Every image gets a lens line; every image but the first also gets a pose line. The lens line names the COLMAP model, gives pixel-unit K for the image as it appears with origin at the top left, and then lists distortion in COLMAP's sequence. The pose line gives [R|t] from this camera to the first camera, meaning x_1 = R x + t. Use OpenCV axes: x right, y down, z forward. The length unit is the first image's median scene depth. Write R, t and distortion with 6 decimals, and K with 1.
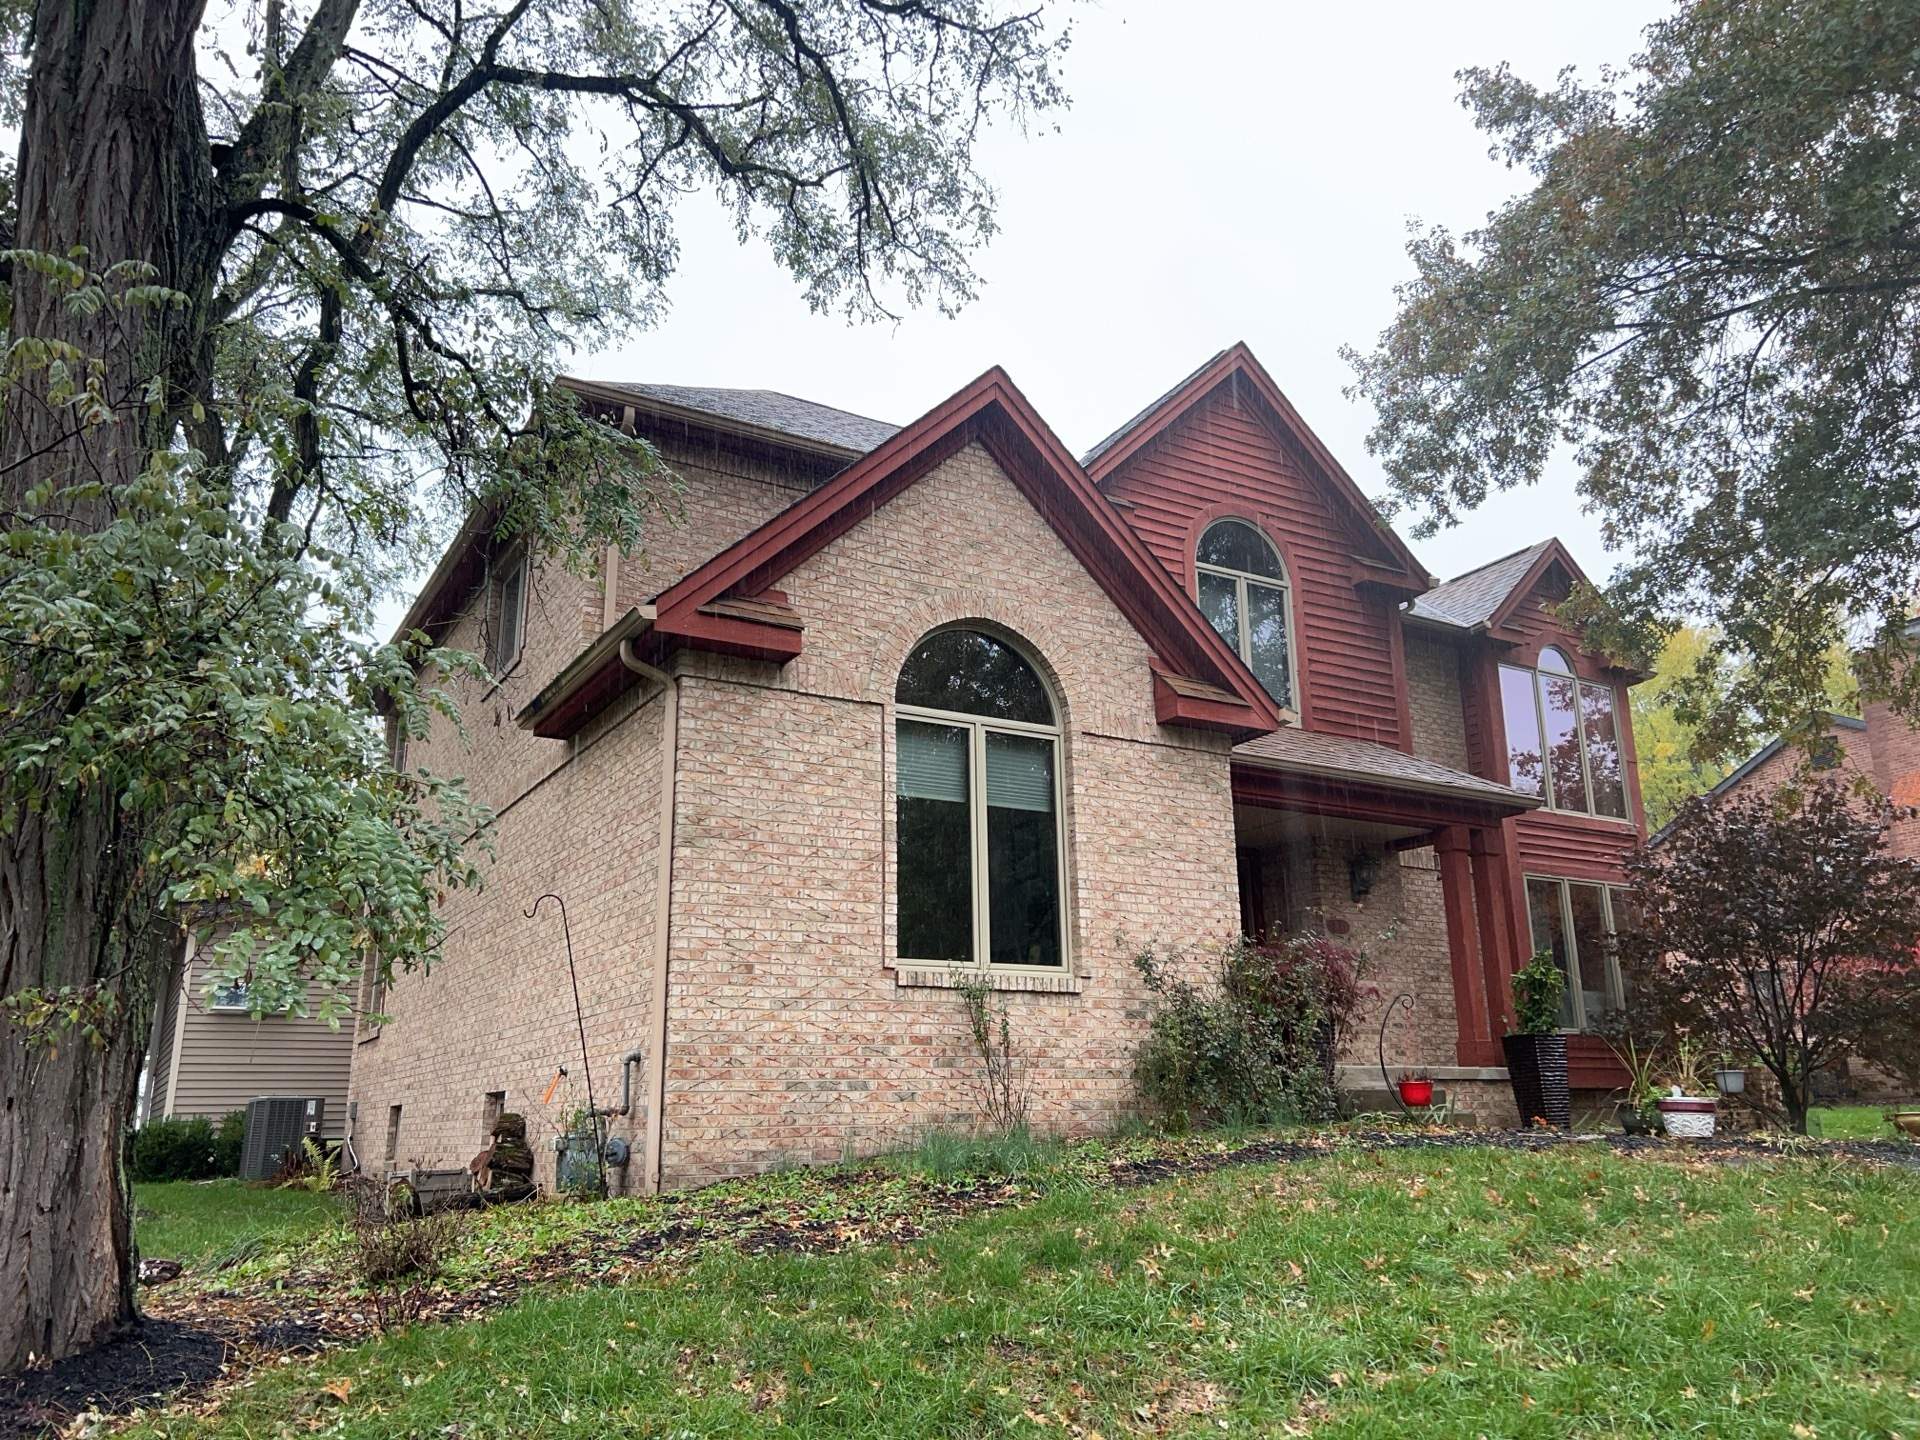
lens RADIAL K [[1420.7, 0, 960.0], [0, 1420.7, 720.0], [0, 0, 1]] dist [0.095877, -0.079799]
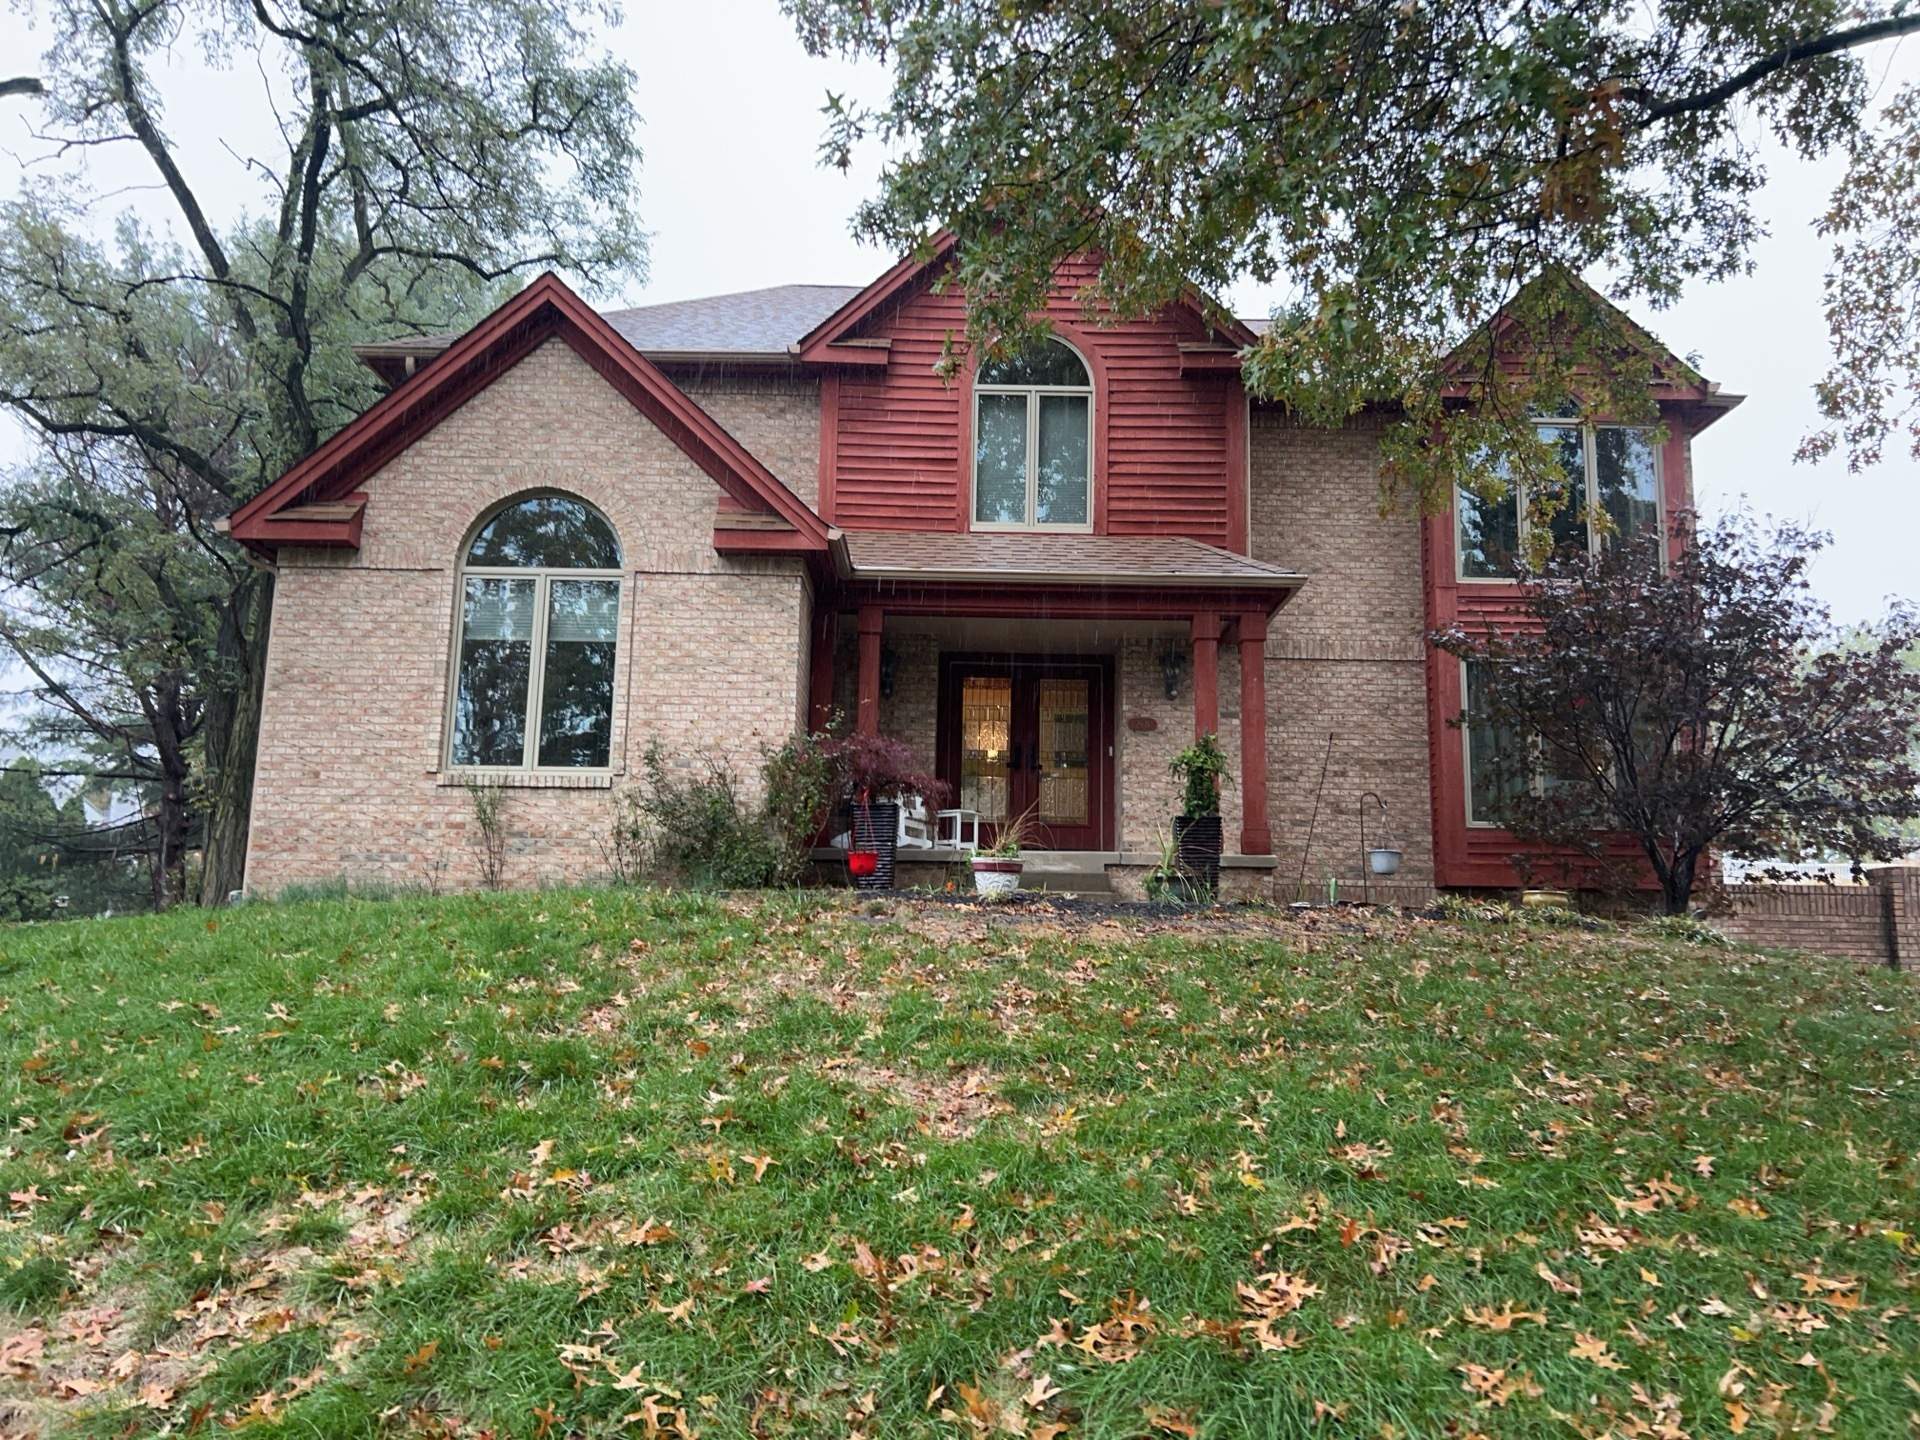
lens RADIAL K [[1420.7, 0, 960.0], [0, 1420.7, 720.0], [0, 0, 1]] dist [0.095877, -0.079799]
pose [[0.850254, -0.061181, -0.522805, 0.965143], [0.110010, 0.991943, 0.062832, 0.089323], [0.514748, -0.110937, 0.850134, 0.123942]]
